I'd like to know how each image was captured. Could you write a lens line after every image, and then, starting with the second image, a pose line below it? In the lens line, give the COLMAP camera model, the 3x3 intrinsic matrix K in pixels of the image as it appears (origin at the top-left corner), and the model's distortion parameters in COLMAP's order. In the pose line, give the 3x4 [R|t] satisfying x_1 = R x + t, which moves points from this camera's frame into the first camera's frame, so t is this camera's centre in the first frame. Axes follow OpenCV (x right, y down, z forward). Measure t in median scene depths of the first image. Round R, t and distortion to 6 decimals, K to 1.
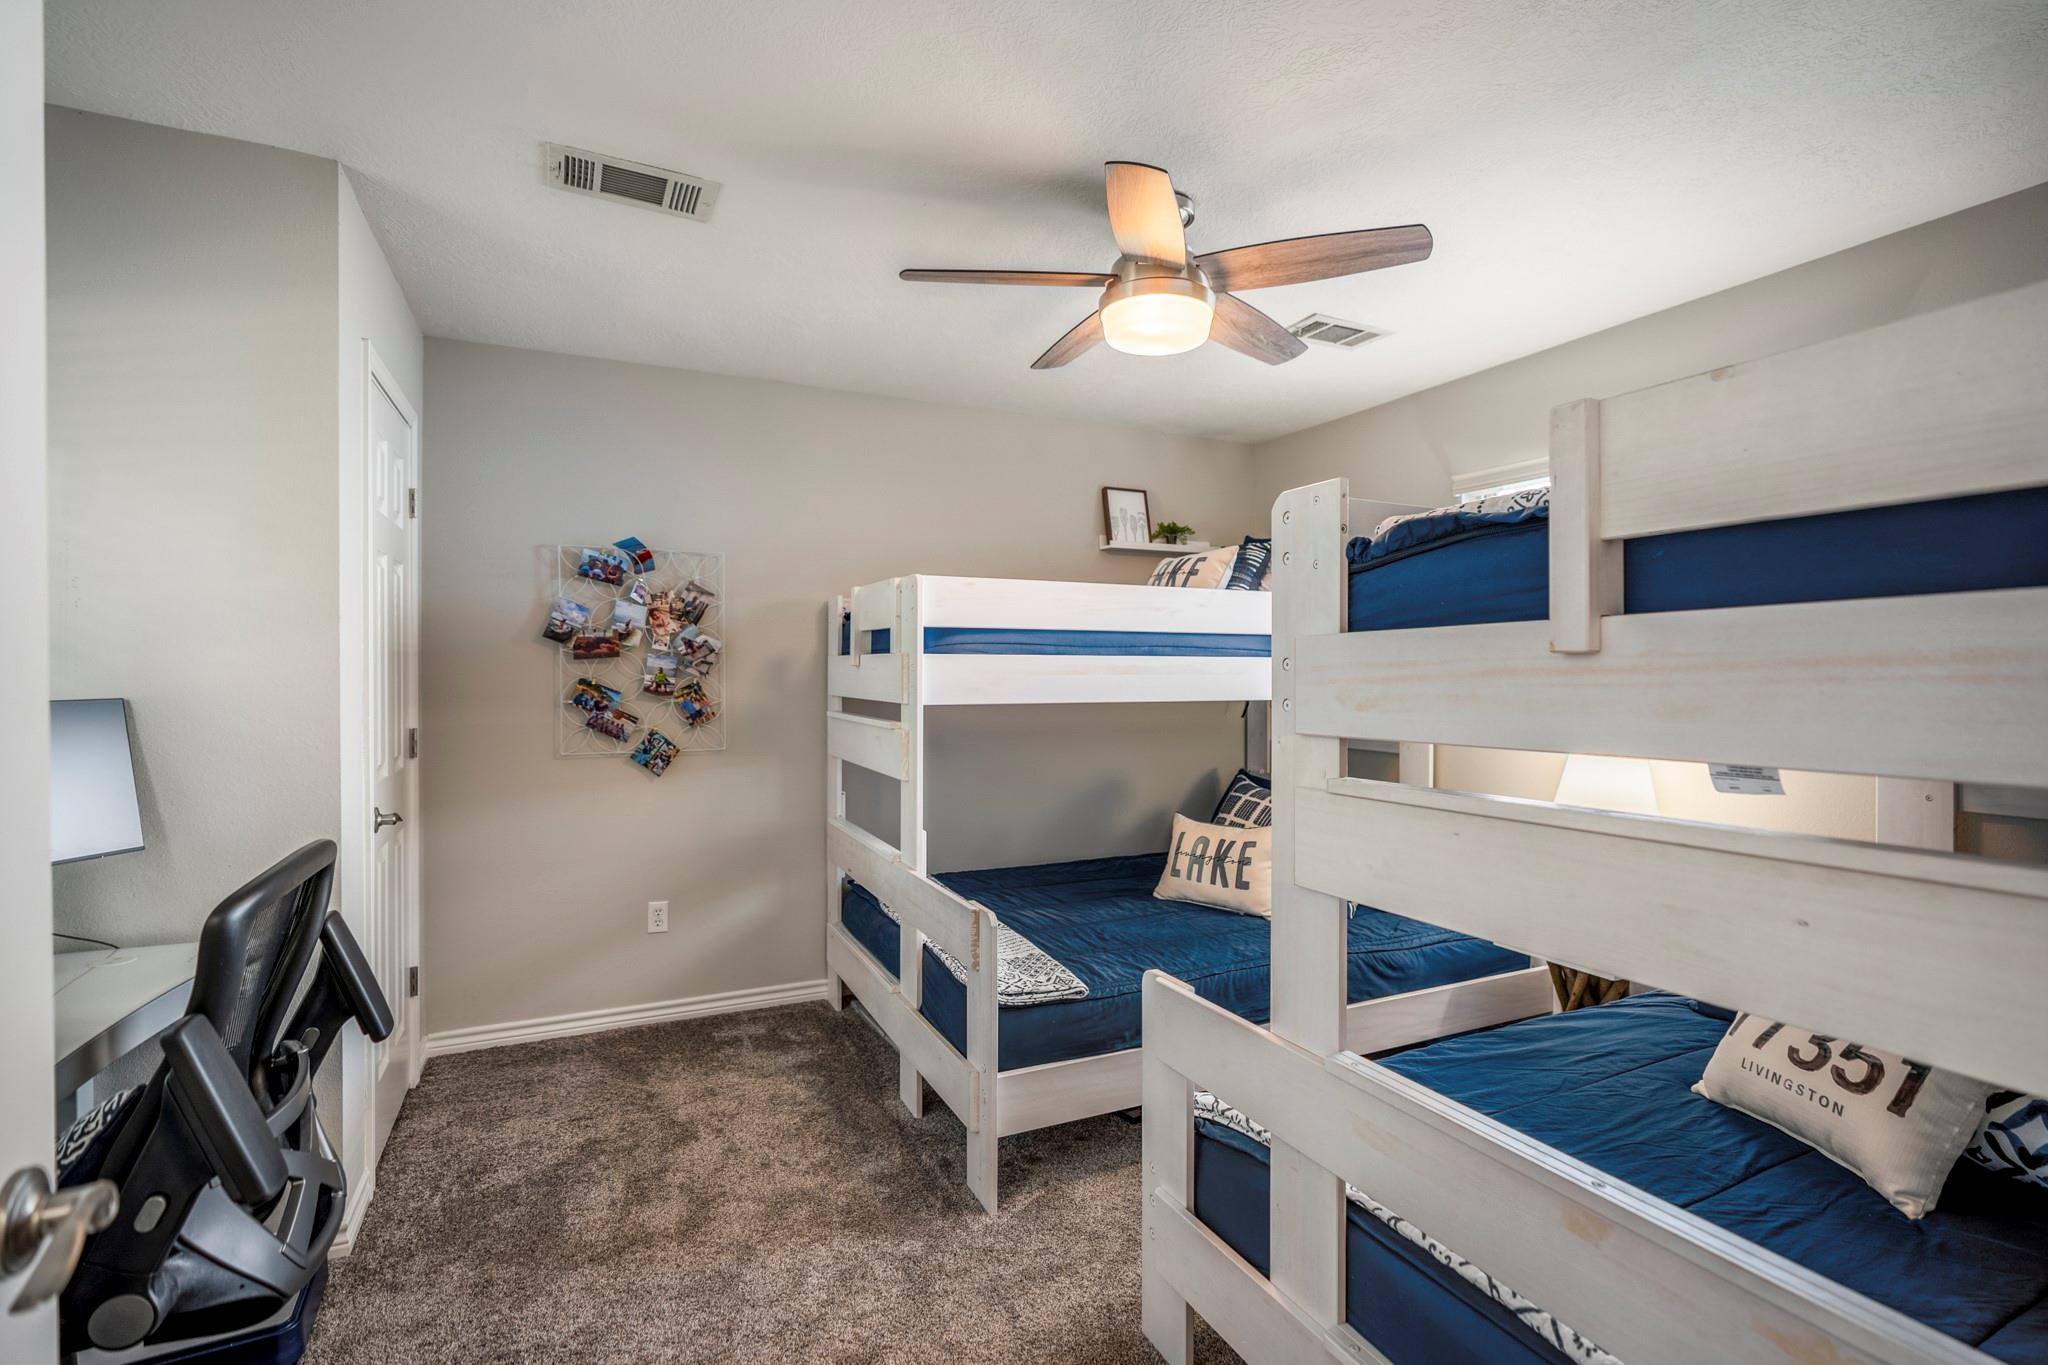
lens RADIAL K [[943.2, 0, 1035.5], [0, 943.2, 675.6], [0, 0, 1]] dist [-0.007568, 0.001369]
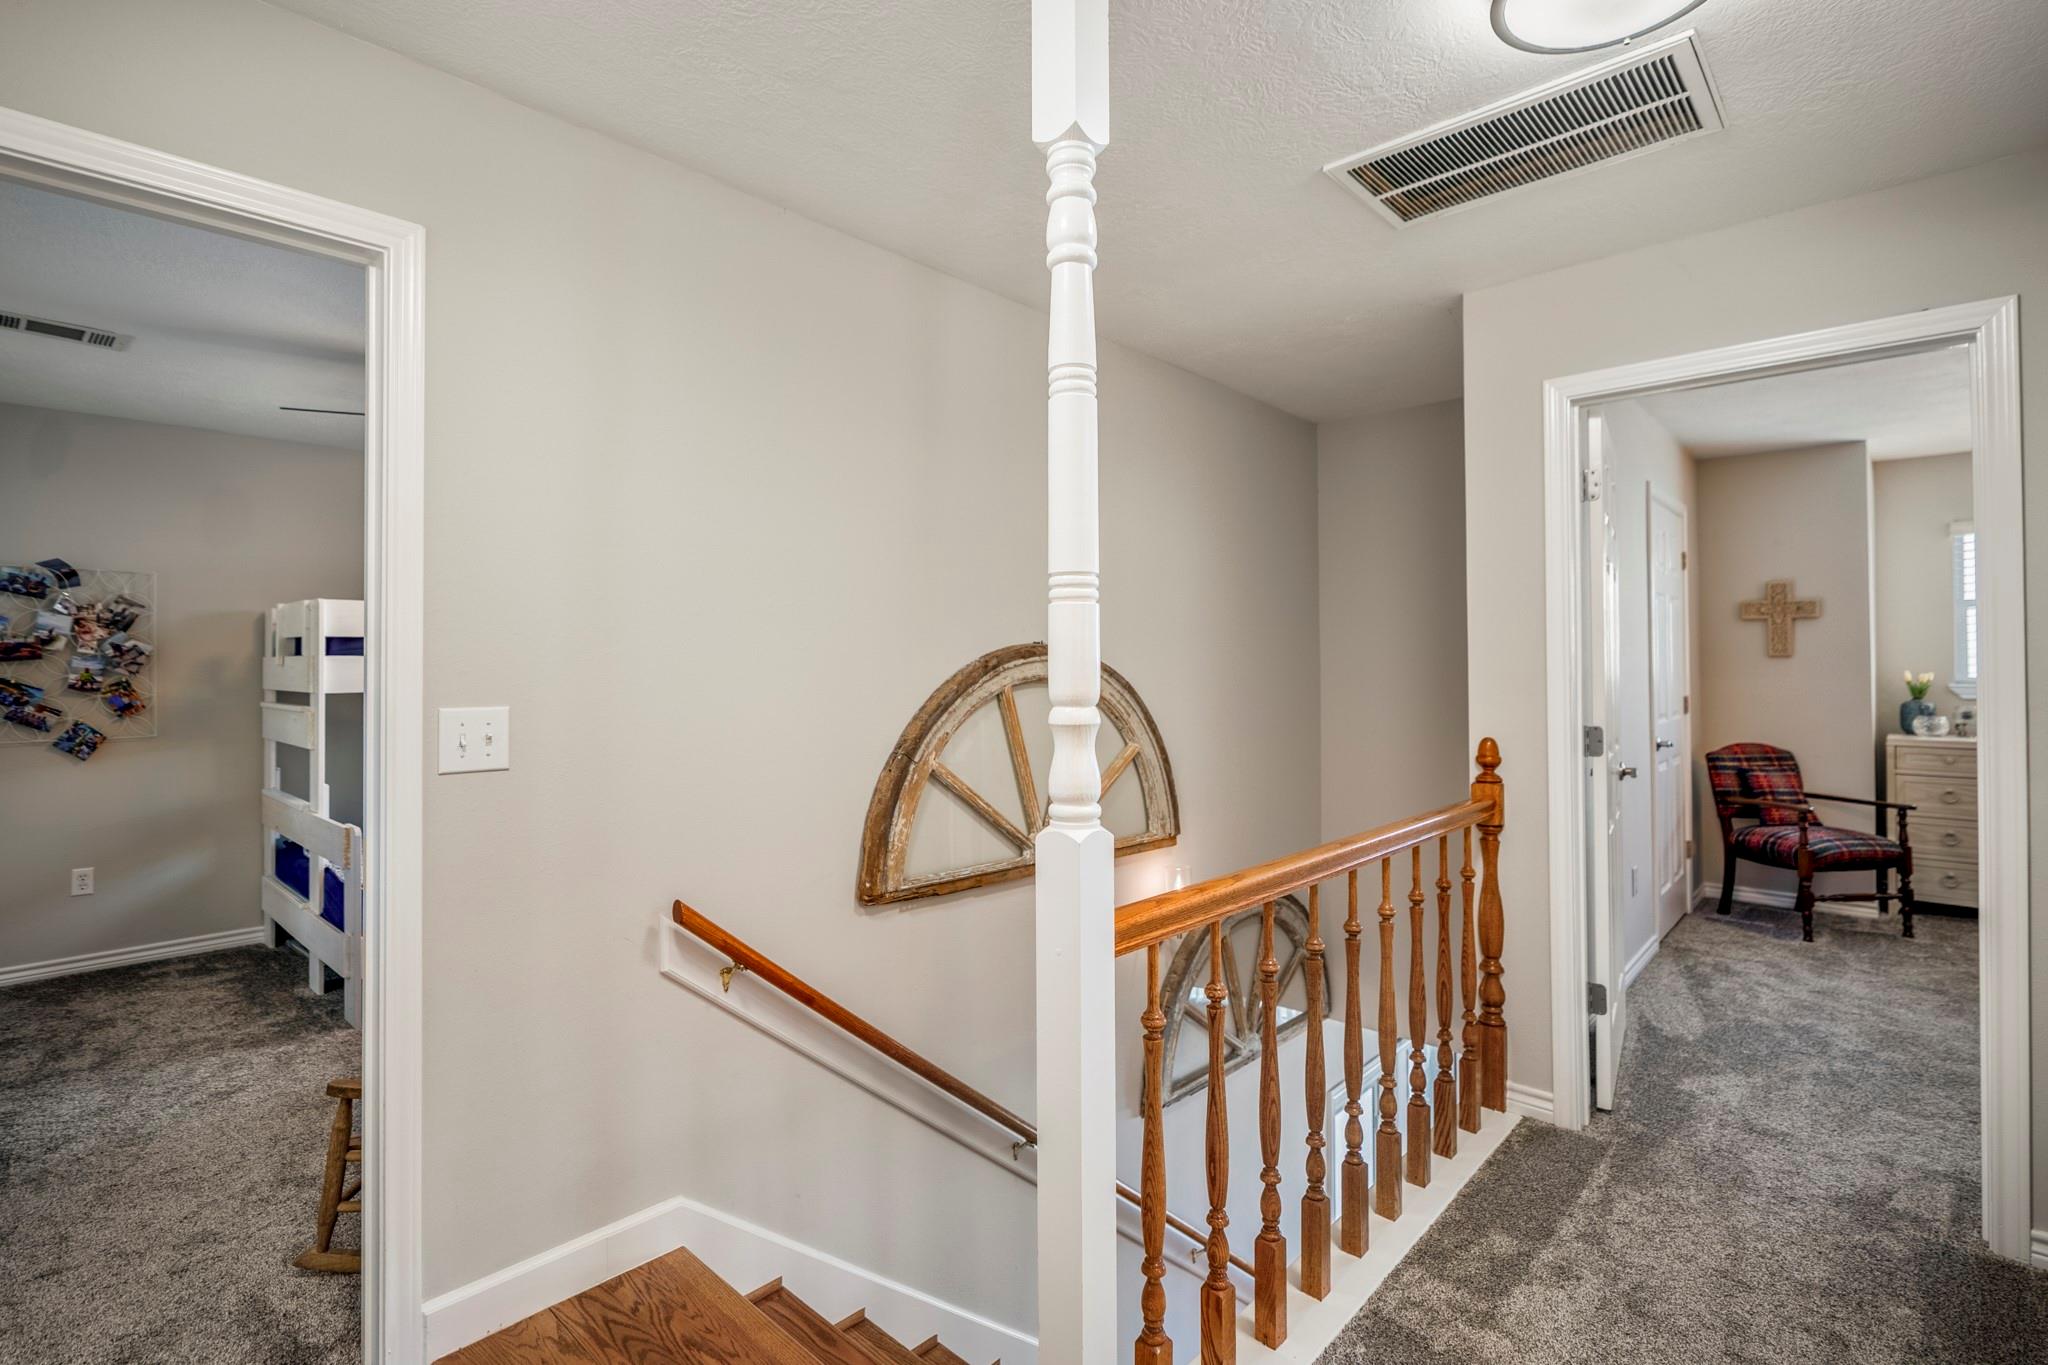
lens RADIAL K [[943.2, 0, 993.7], [0, 943.2, 648.4], [0, 0, 1]] dist [-0.007568, 0.001369]
pose [[0.930670, -0.004359, 0.365835, 0.232825], [0.012427, 0.999729, -0.019700, 0.004090], [-0.365650, 0.022881, 0.930471, -0.515342]]
